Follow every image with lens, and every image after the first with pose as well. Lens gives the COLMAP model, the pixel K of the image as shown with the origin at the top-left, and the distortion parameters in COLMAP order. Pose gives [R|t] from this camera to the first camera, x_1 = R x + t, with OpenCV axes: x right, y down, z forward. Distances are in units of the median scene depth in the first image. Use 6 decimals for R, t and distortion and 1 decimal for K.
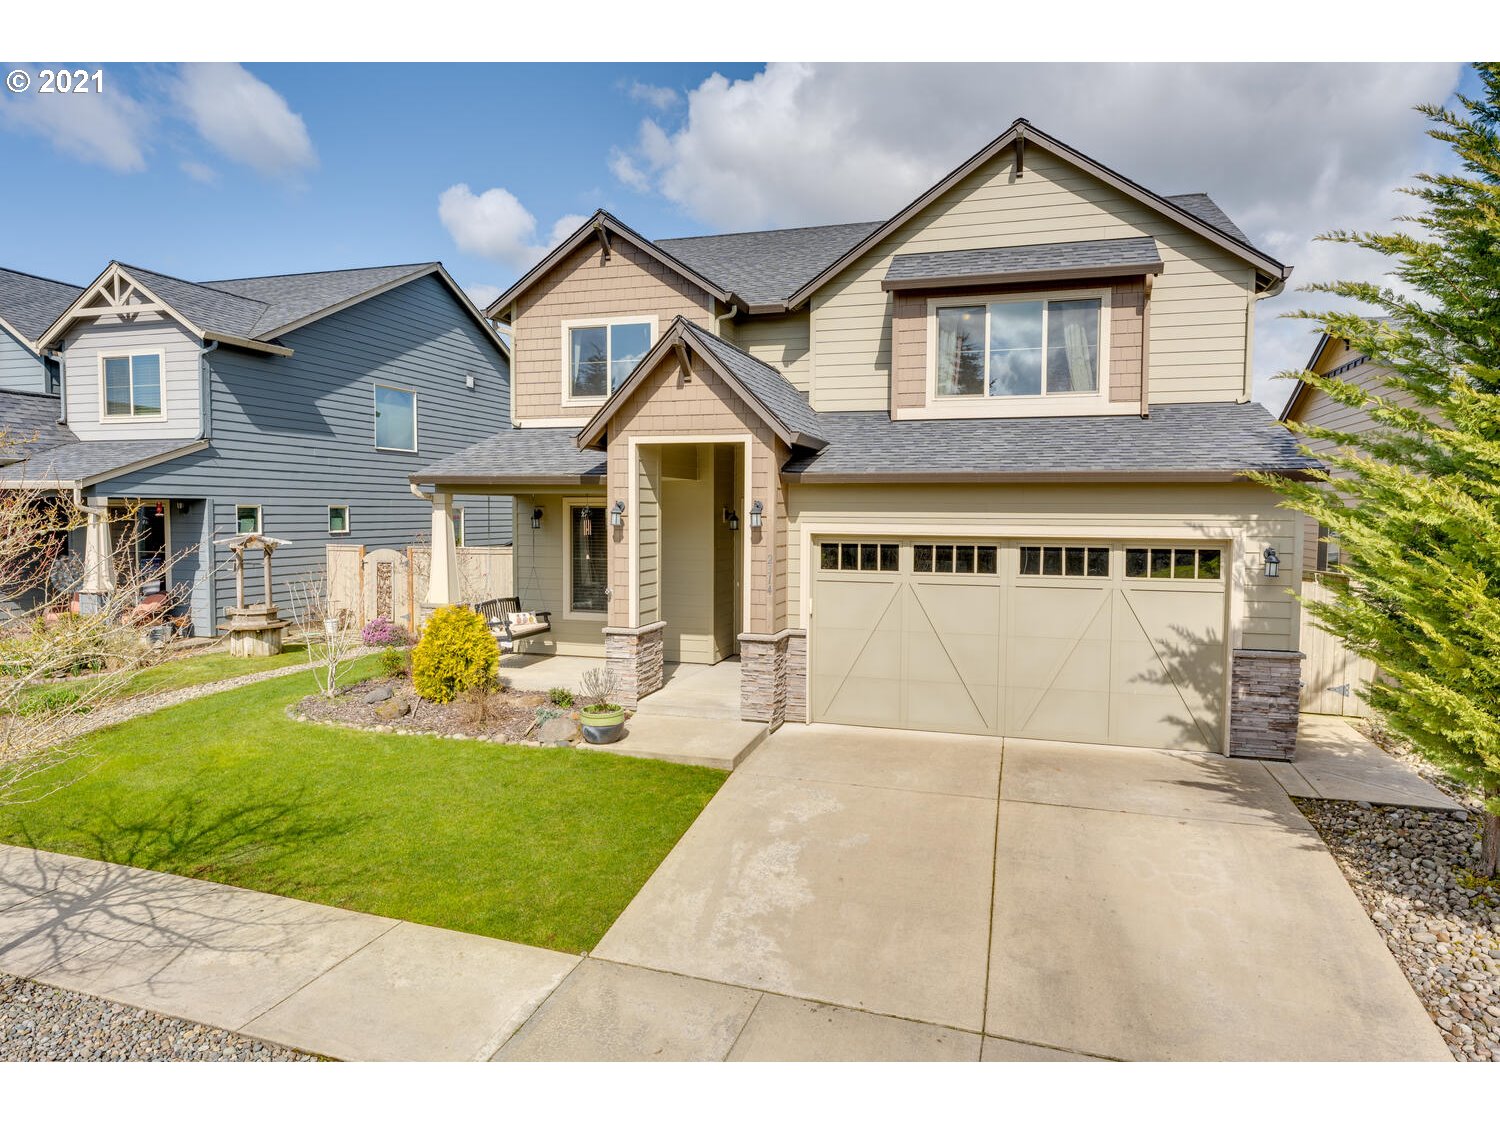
lens RADIAL K [[886.6, 0, 751.7], [0, 886.6, 561.0], [0, 0, 1]] dist [-0.001191, -0.002189]
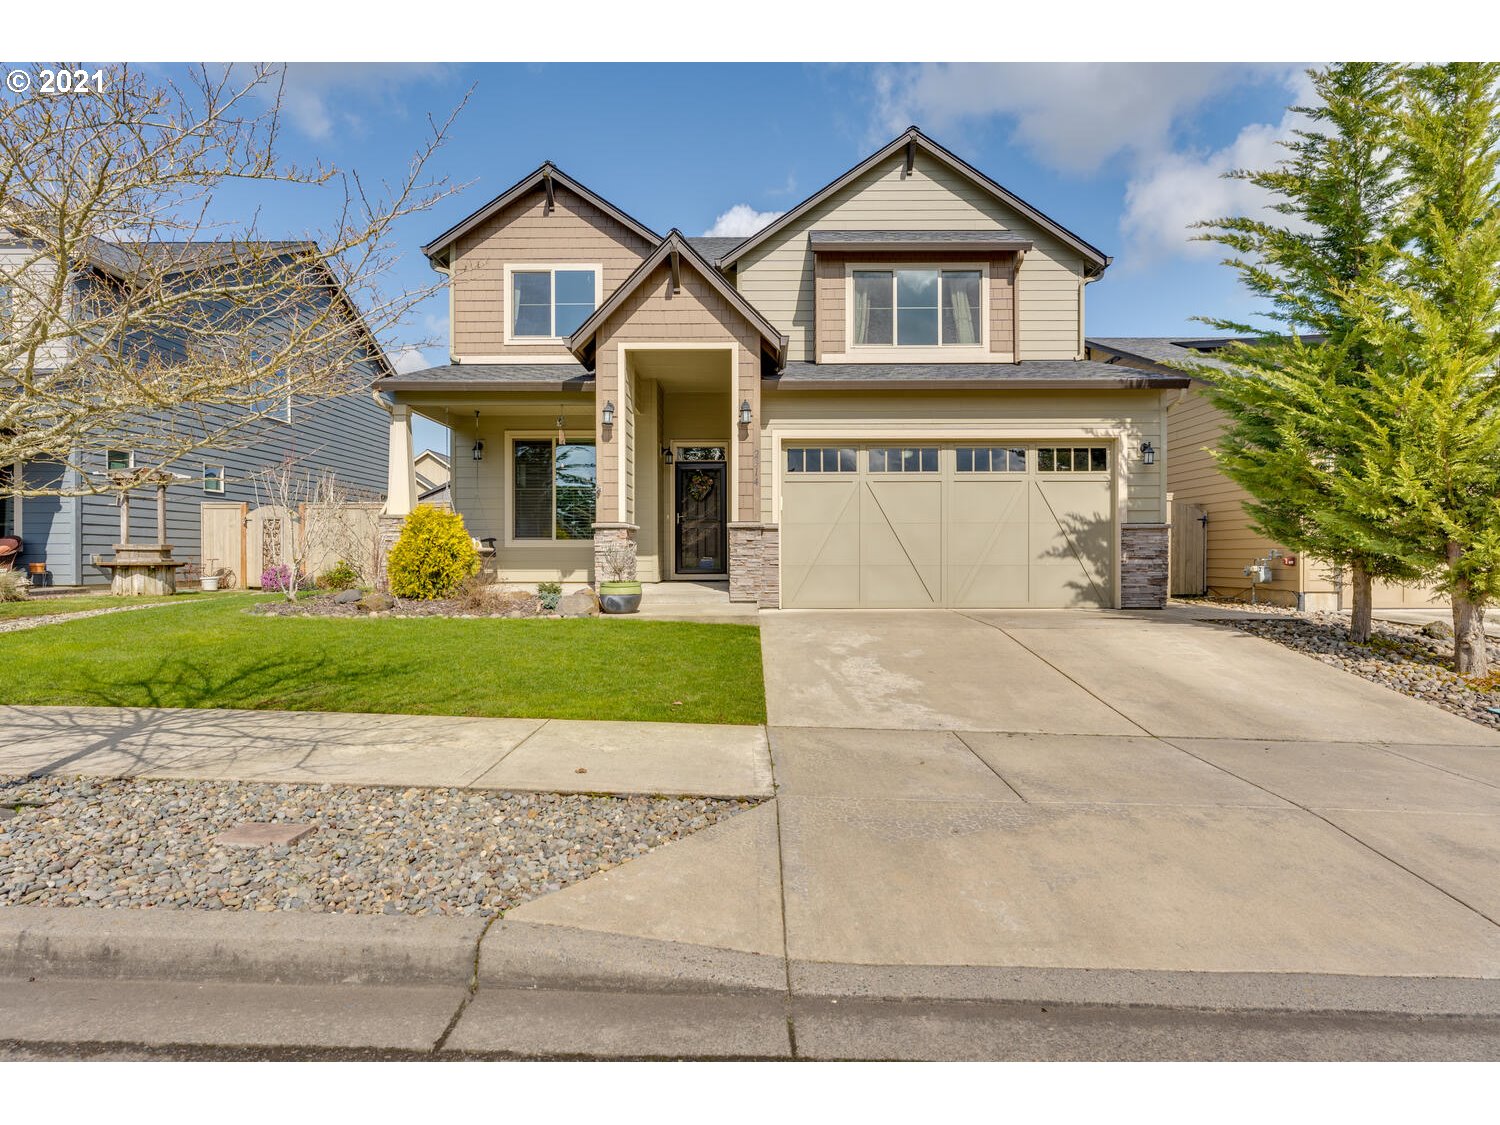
lens RADIAL K [[740.2, 0, 744.2], [0, 740.2, 560.9], [0, 0, 1]] dist [-0.001408, -0.000659]
pose [[0.959483, -0.009852, 0.281594, -0.230926], [0.022711, 0.998841, -0.042437, 0.153790], [-0.280850, 0.047113, 0.958595, 0.106369]]
